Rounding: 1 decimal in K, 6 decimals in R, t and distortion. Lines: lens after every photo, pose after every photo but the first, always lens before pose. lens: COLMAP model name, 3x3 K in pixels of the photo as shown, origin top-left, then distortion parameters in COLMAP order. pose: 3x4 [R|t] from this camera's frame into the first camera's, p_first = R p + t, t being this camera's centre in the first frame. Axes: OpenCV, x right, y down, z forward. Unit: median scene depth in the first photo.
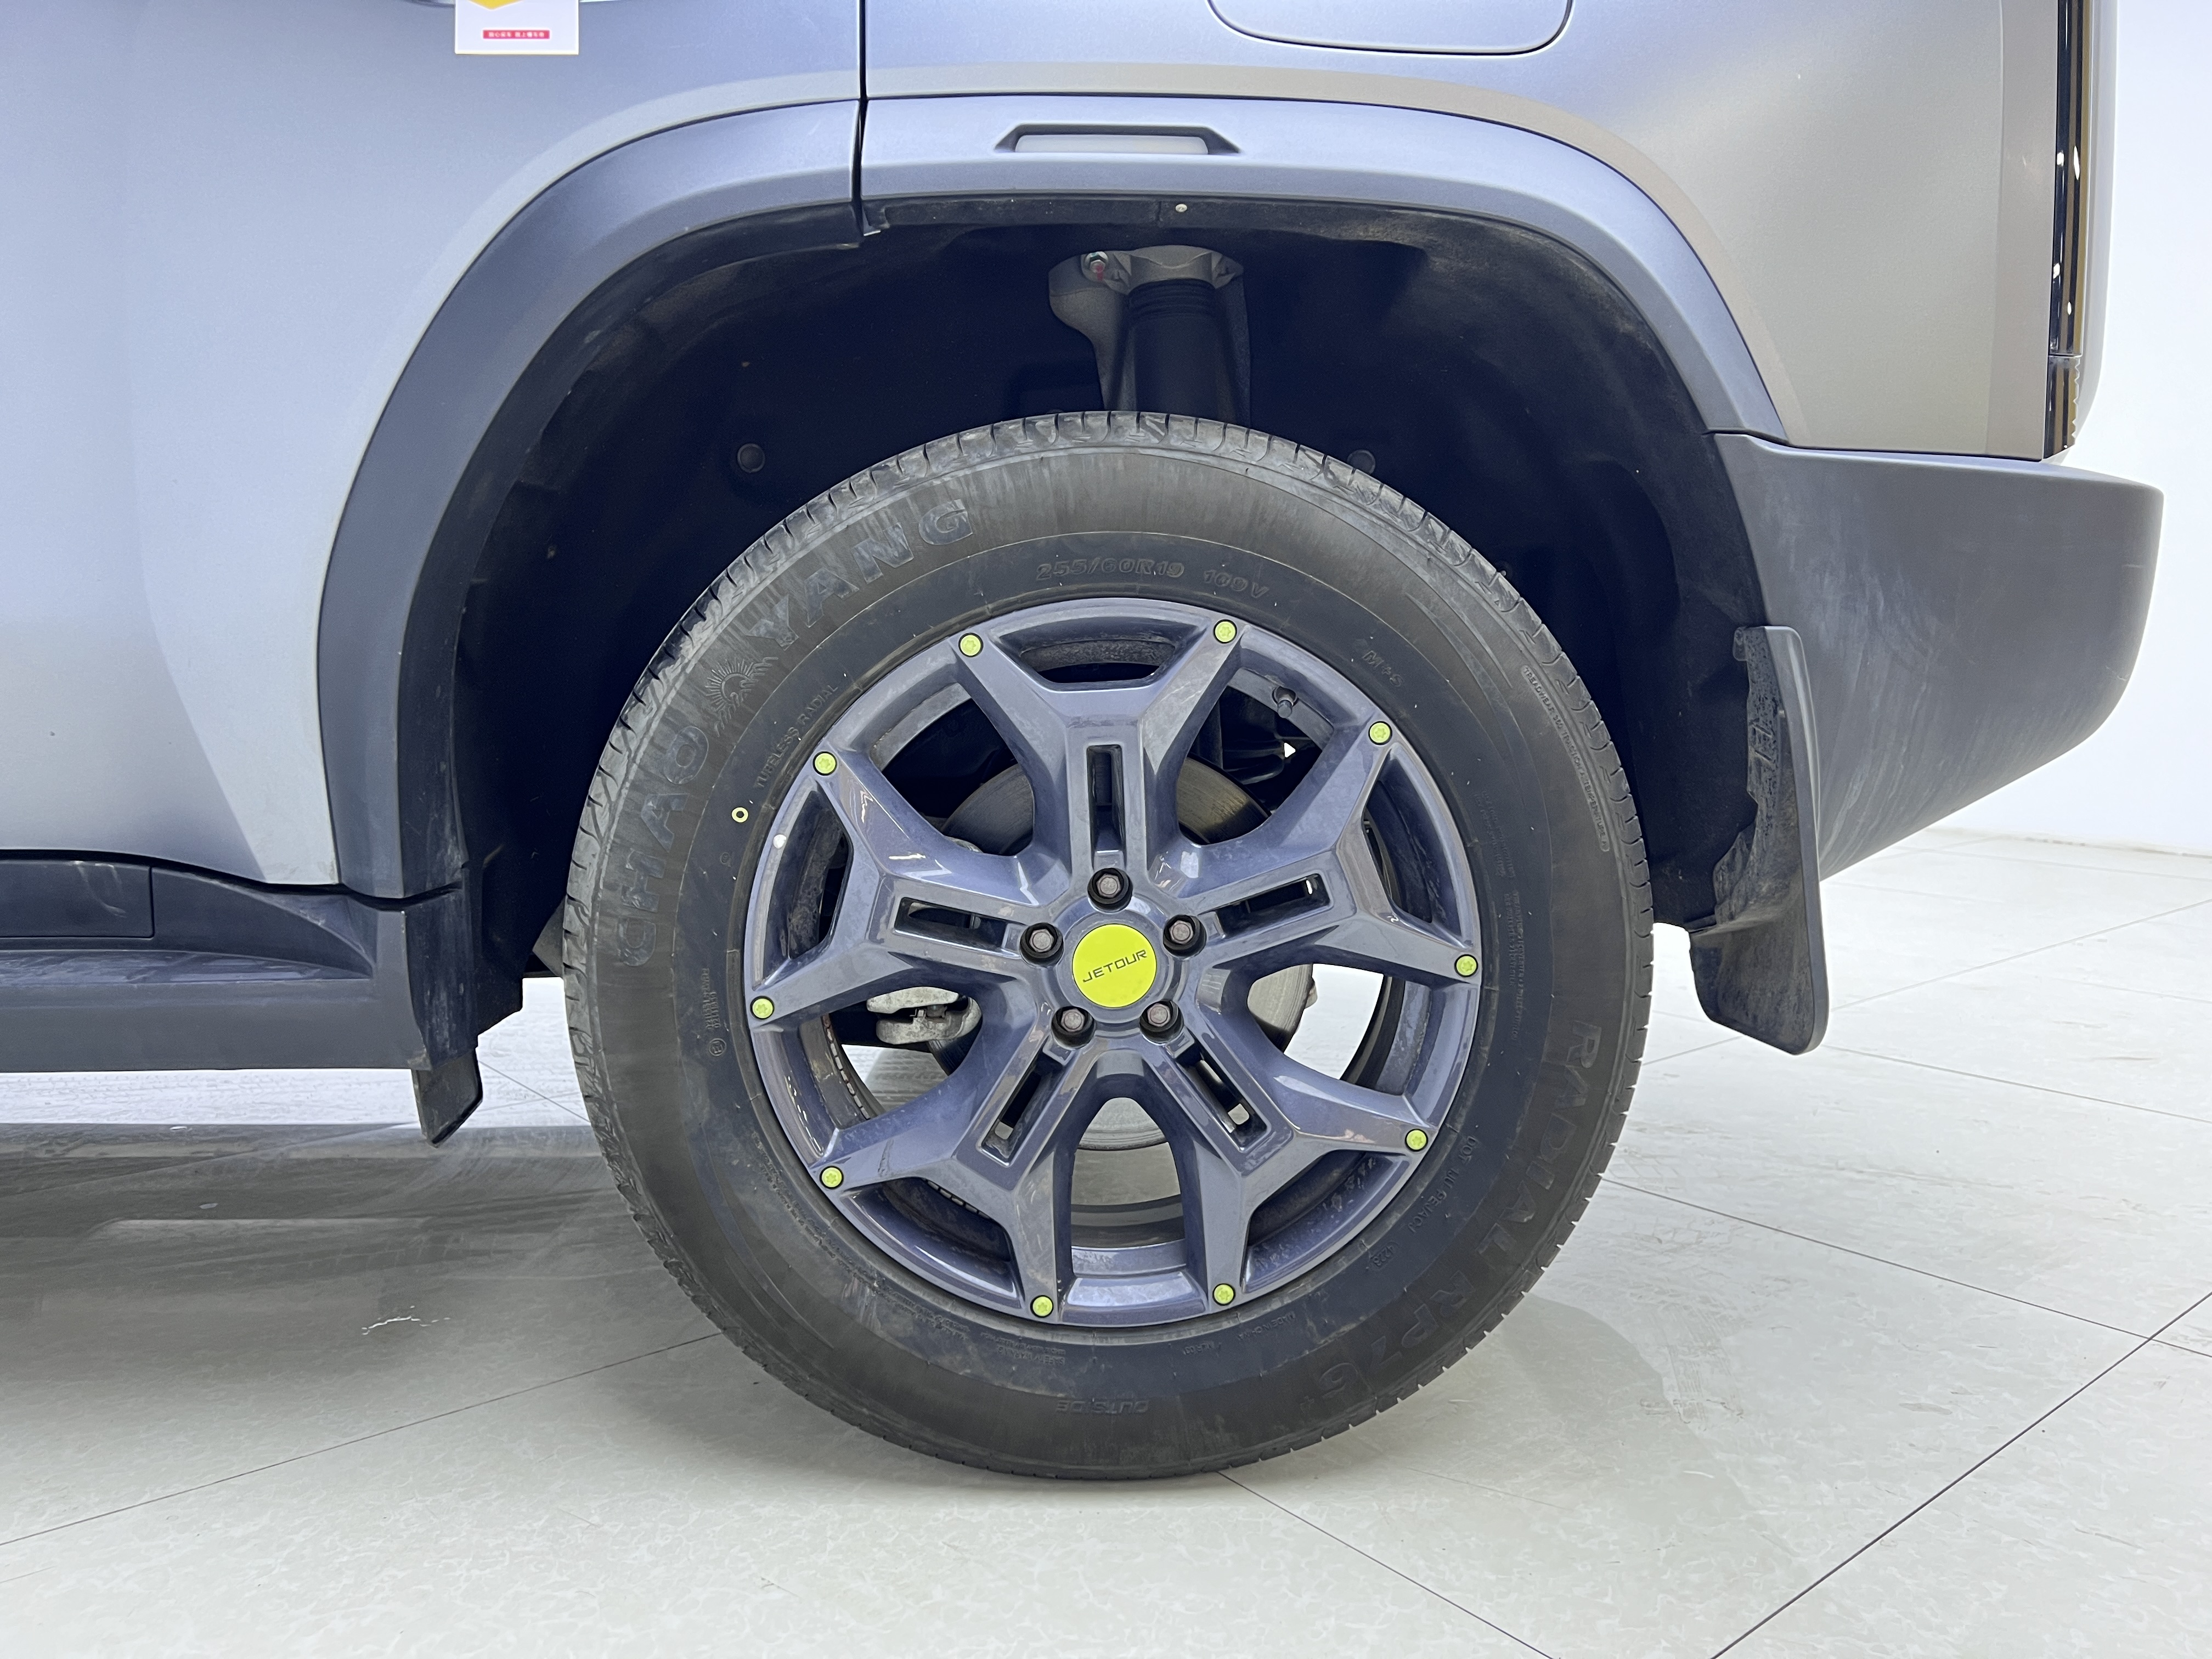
lens RADIAL K [[1651.4, 0, 1102.1], [0, 1651.4, 833.6], [0, 0, 1]] dist [0.096019, -0.143933]
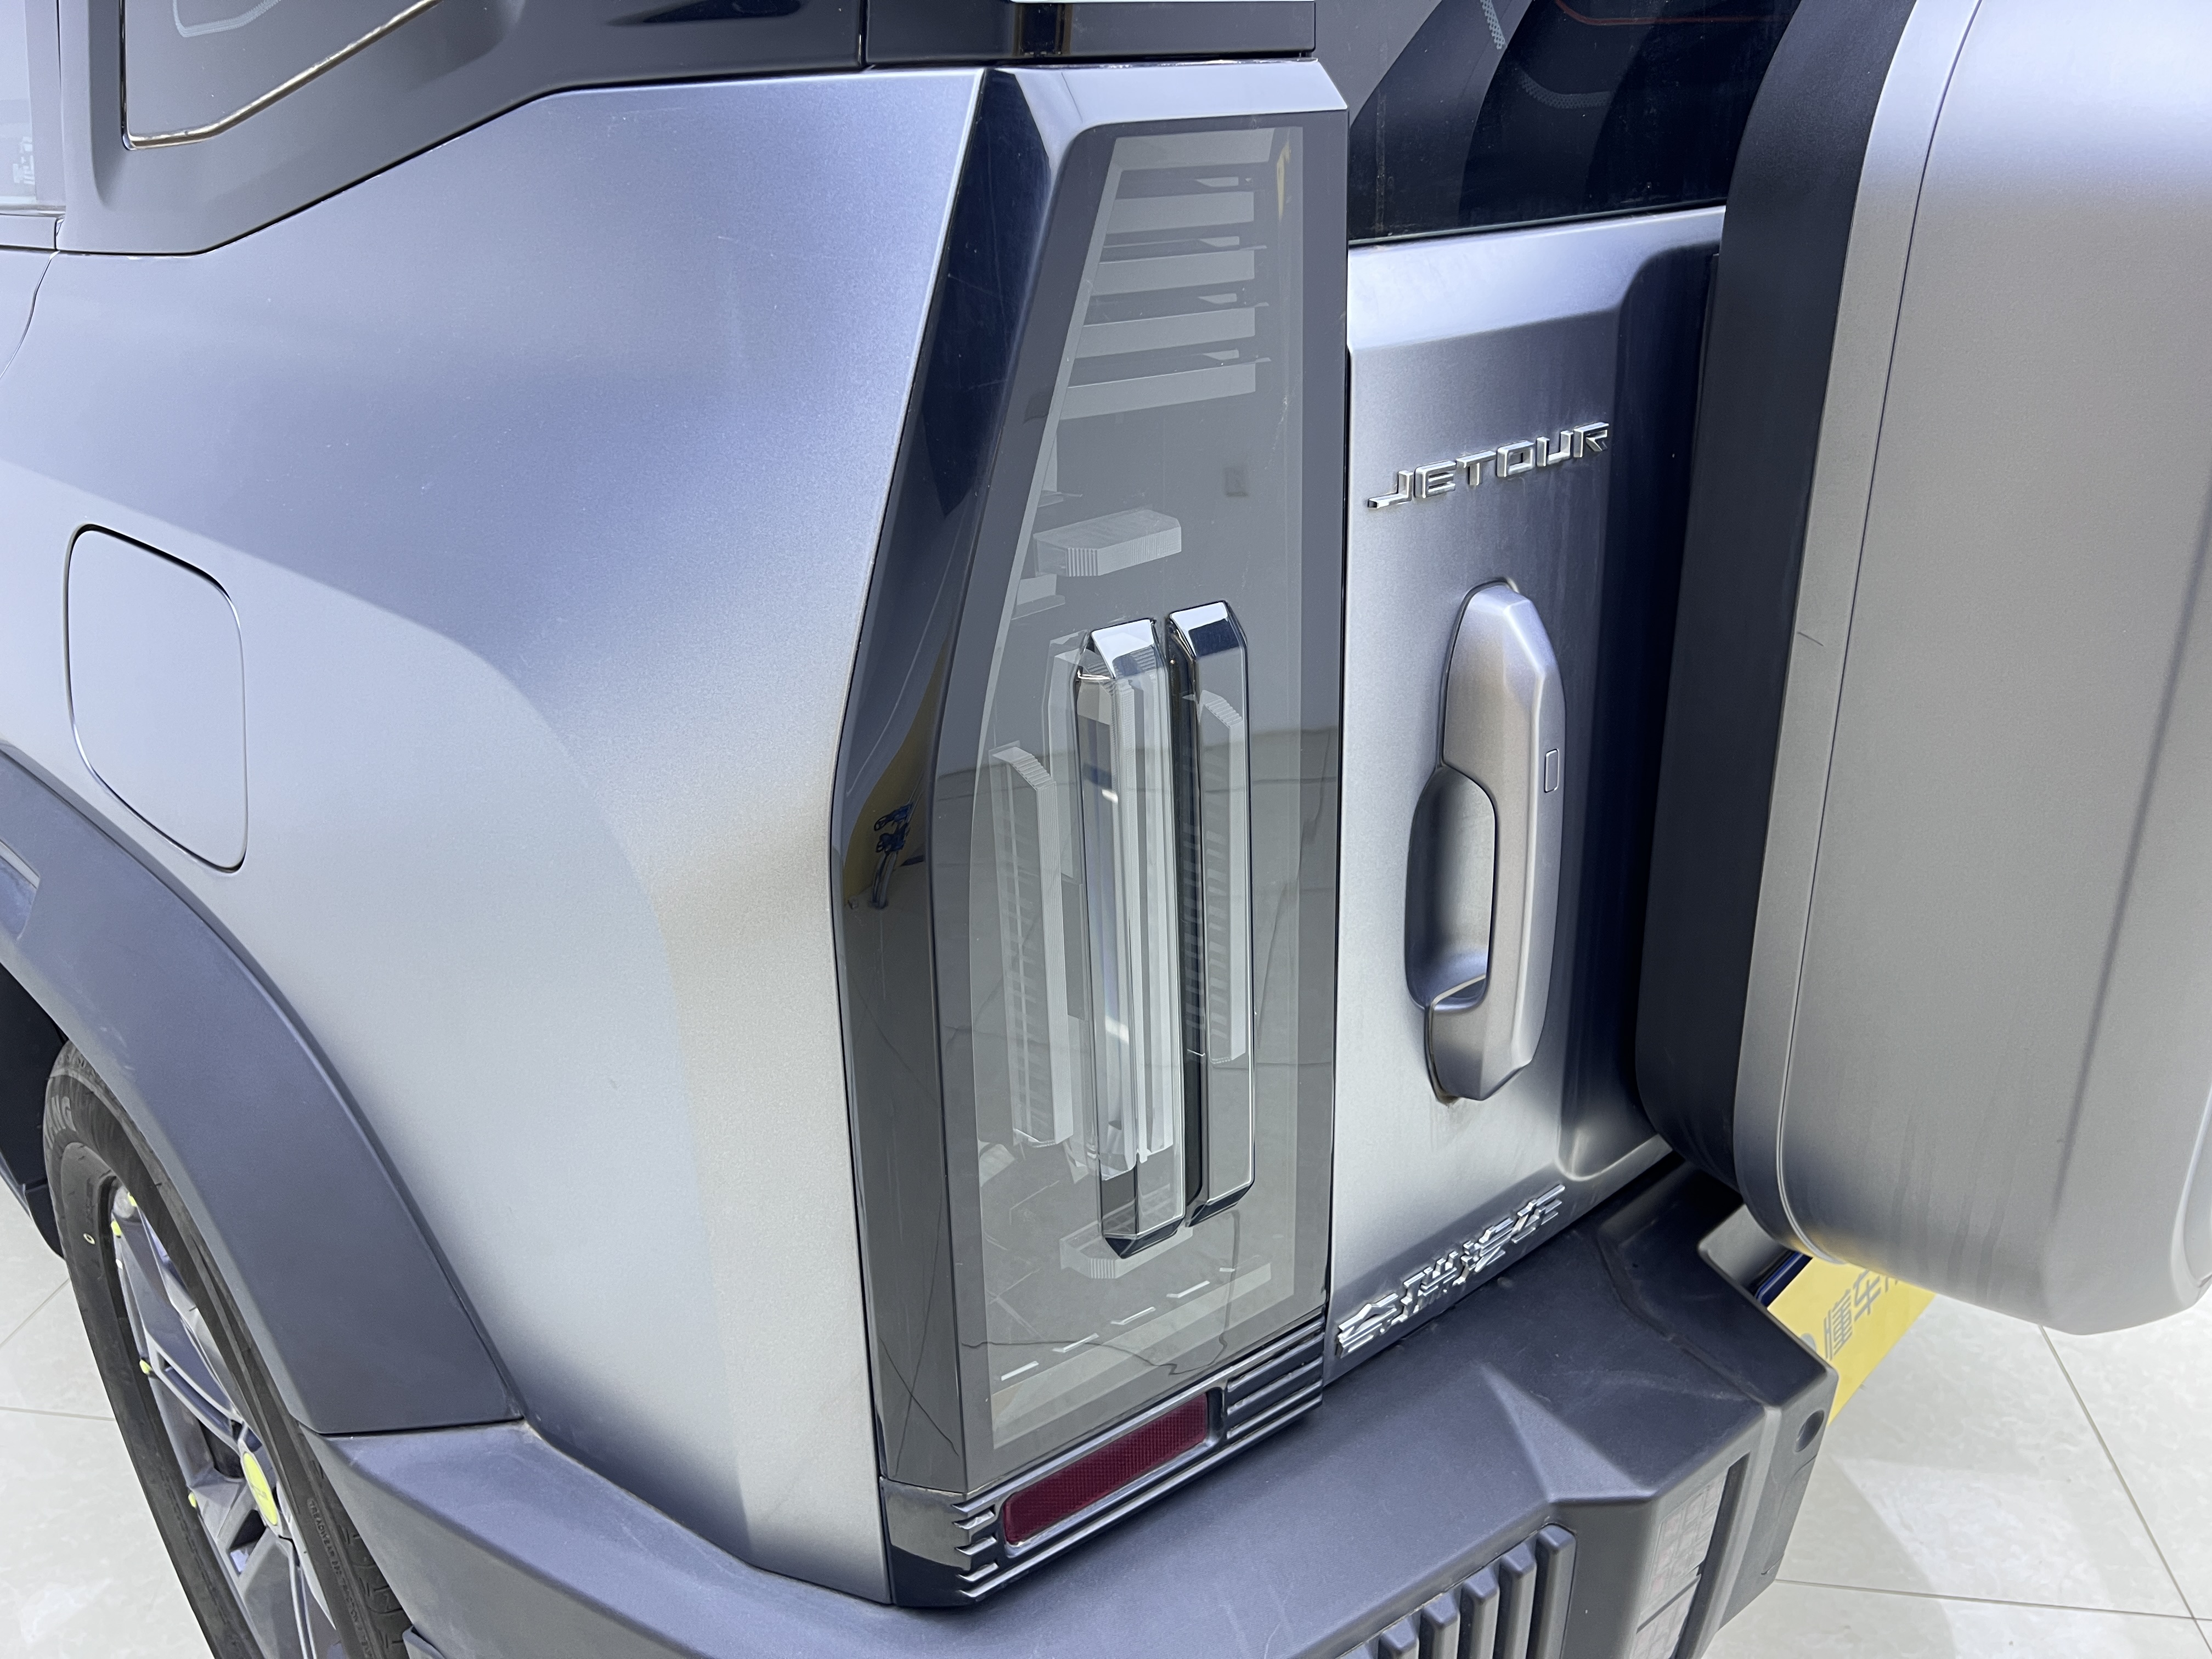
lens RADIAL K [[1674.2, 0, 1100.4], [0, 1674.2, 816.0], [0, 0, 1]] dist [0.054352, -0.056281]
pose [[0.659079, 0.300522, -0.689421, 1.011895], [-0.066083, 0.936289, 0.344958, -0.761265], [0.749165, -0.181795, 0.636948, 0.791829]]
